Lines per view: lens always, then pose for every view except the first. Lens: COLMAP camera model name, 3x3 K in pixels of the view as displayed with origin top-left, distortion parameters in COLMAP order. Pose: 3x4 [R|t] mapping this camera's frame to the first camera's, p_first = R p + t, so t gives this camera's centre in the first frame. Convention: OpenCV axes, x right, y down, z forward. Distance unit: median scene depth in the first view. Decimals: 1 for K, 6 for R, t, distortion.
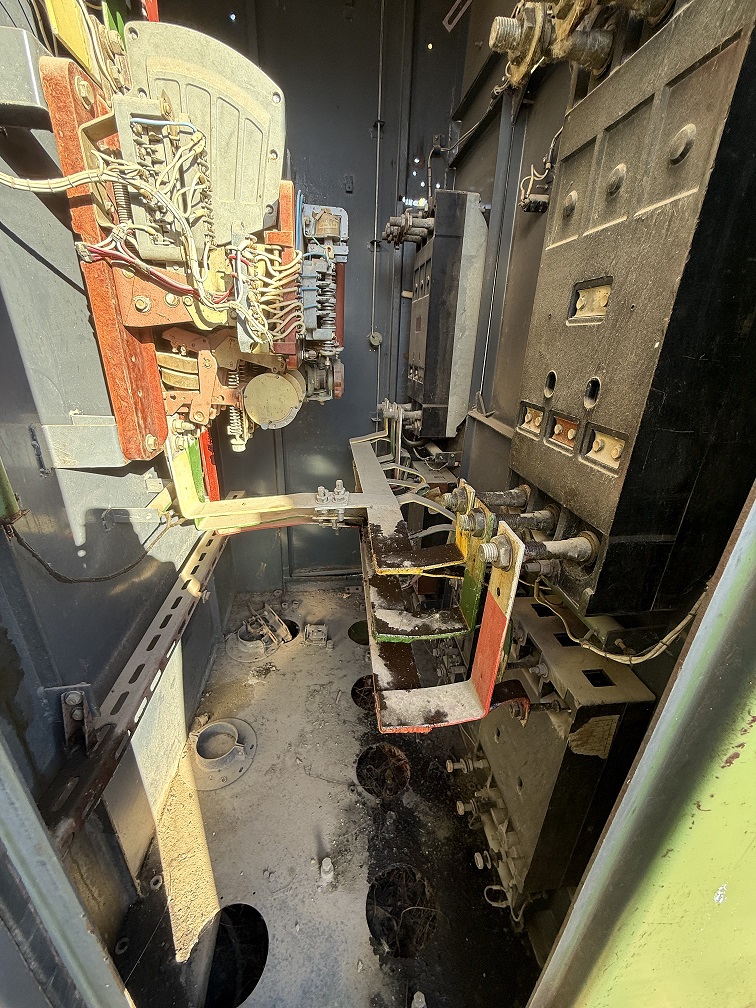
lens RADIAL K [[397.8, 0, 378.0], [0, 397.8, 504.0], [0, 0, 1]] dist [-0.002061, -0.000224]
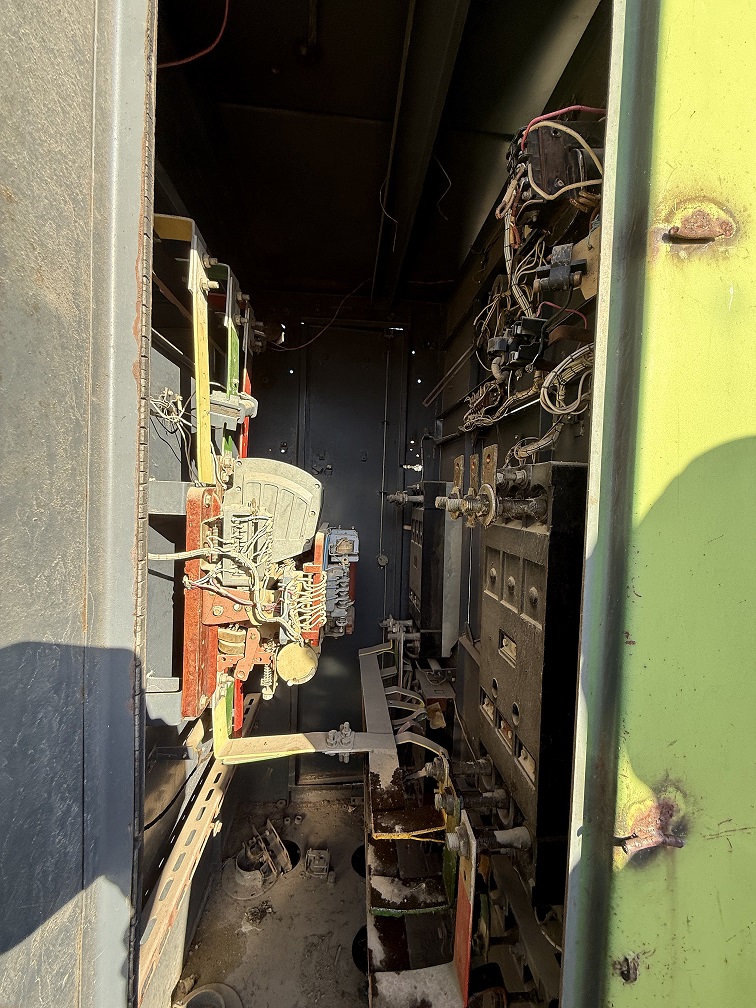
lens RADIAL K [[397.8, 0, 378.0], [0, 397.8, 504.0], [0, 0, 1]] dist [-0.002061, -0.000224]
pose [[0.999405, -0.000420, -0.034479, 0.044503], [-0.012195, 0.930994, -0.364830, -0.270408], [0.032253, 0.365034, 0.930436, -0.403037]]
